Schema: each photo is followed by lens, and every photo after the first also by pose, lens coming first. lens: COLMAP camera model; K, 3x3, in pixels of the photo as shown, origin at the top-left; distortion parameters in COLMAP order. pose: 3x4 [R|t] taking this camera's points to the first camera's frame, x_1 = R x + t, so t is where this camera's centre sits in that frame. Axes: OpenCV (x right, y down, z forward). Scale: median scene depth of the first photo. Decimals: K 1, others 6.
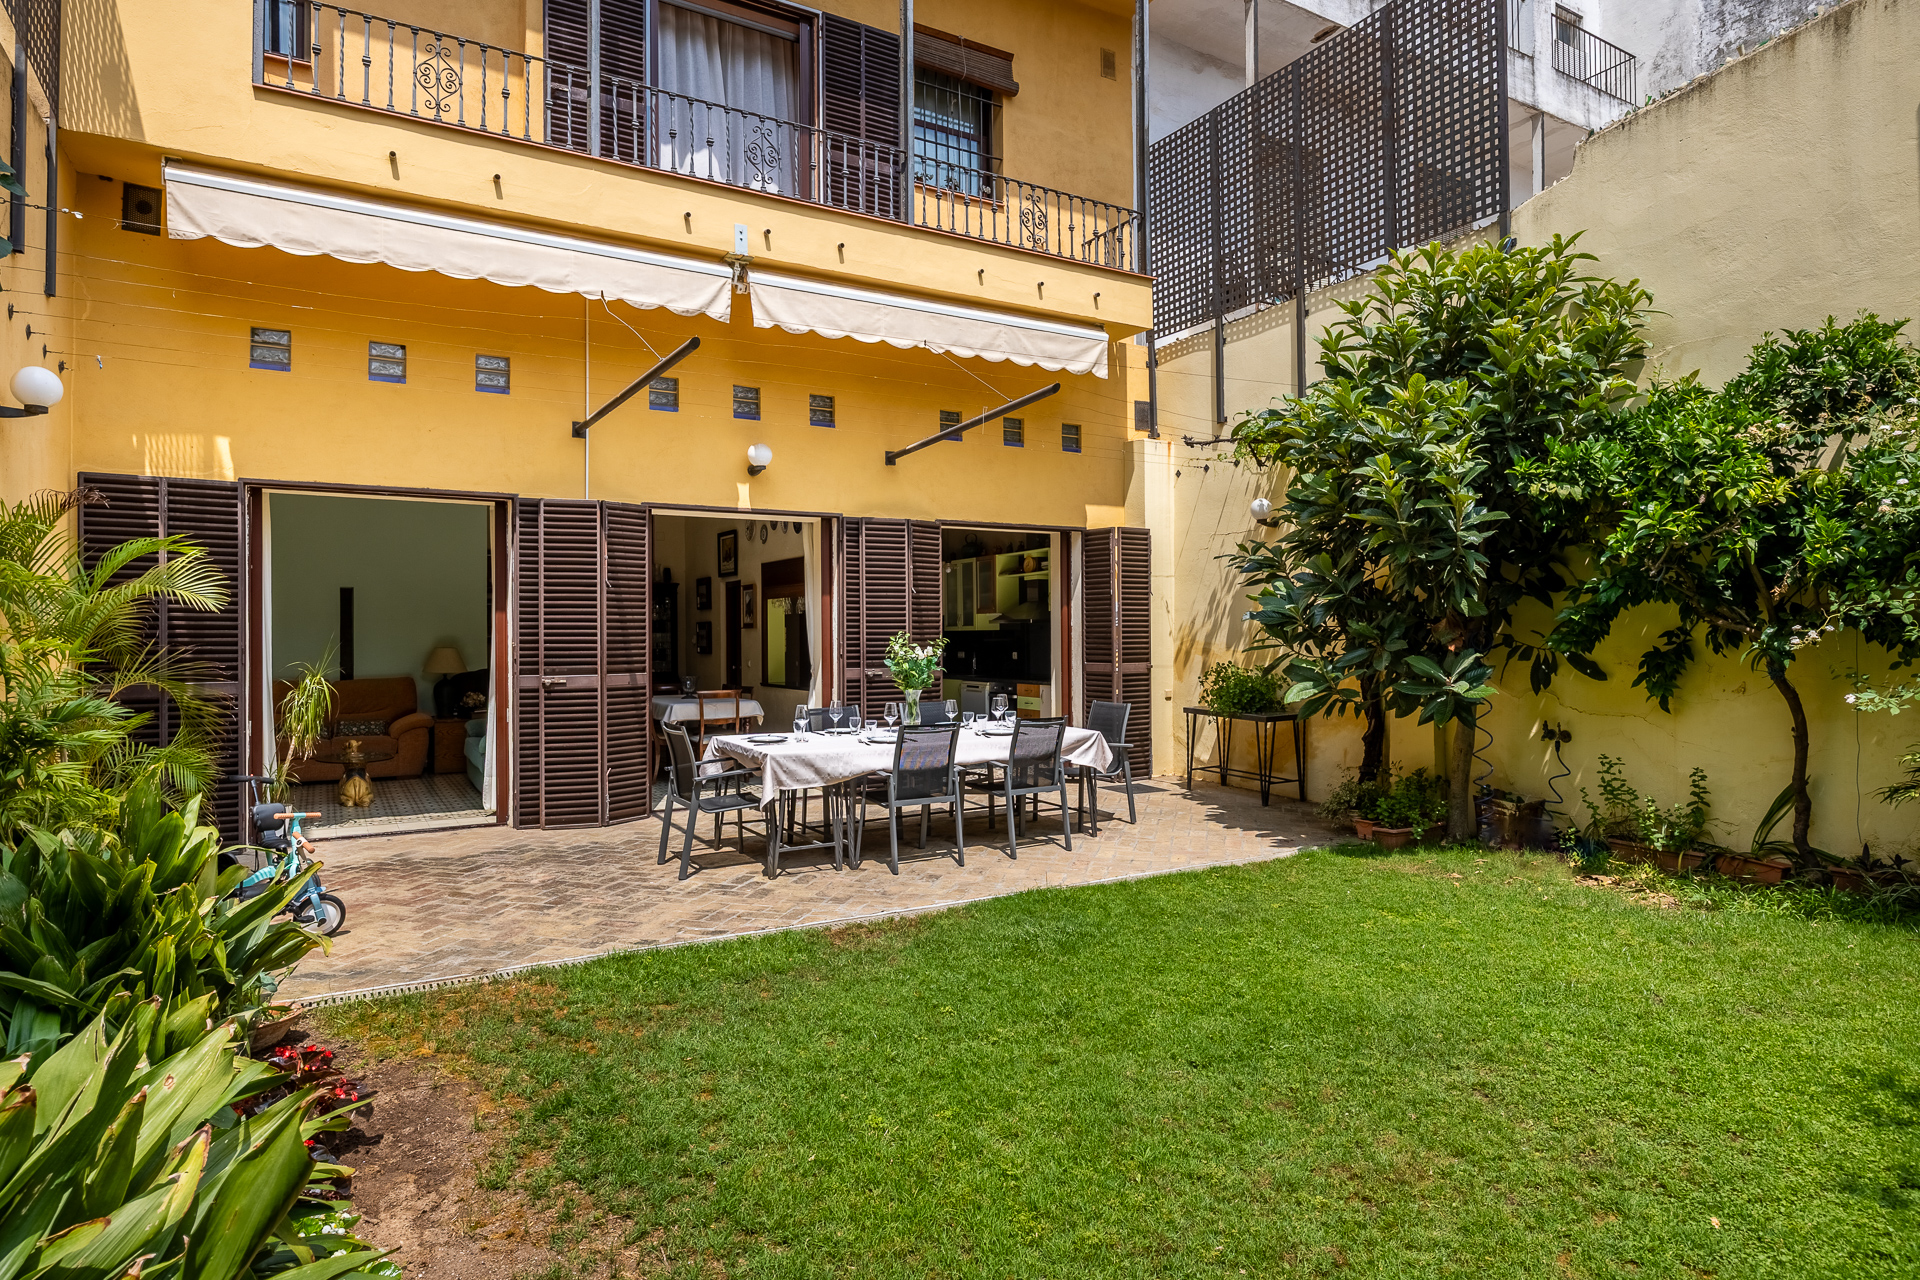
lens RADIAL K [[1086.5, 0, 960.4], [0, 1086.5, 634.3], [0, 0, 1]] dist [0.010630, -0.006471]
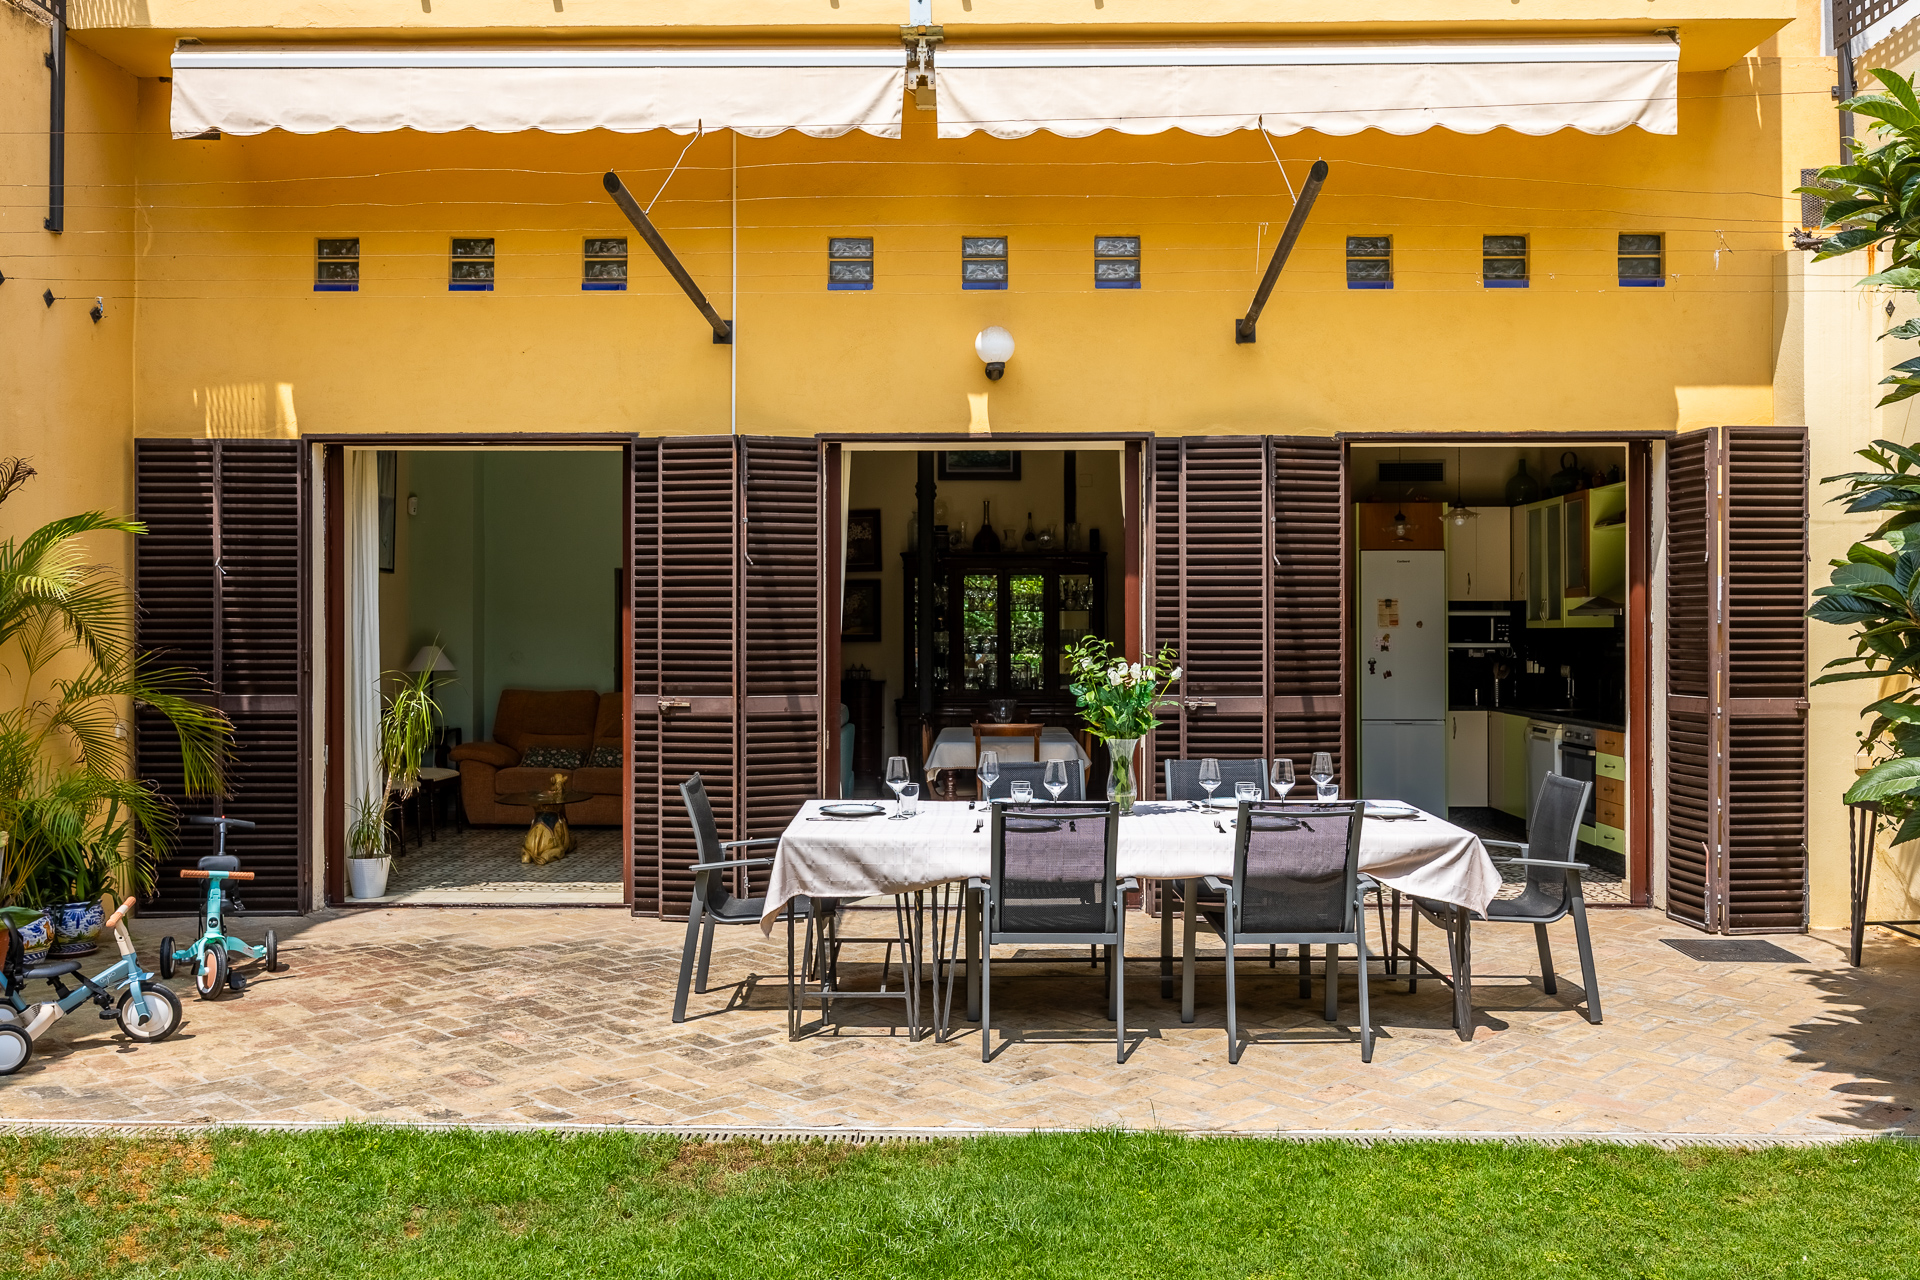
lens RADIAL K [[1642.9, 0, 962.6], [0, 1642.9, 641.1], [0, 0, 1]] dist [0.005174, -0.004453]
pose [[0.849440, 0.007959, -0.527625, 0.317565], [-0.003935, 0.999954, 0.008748, -0.006237], [0.527671, -0.005355, 0.849432, 0.215884]]
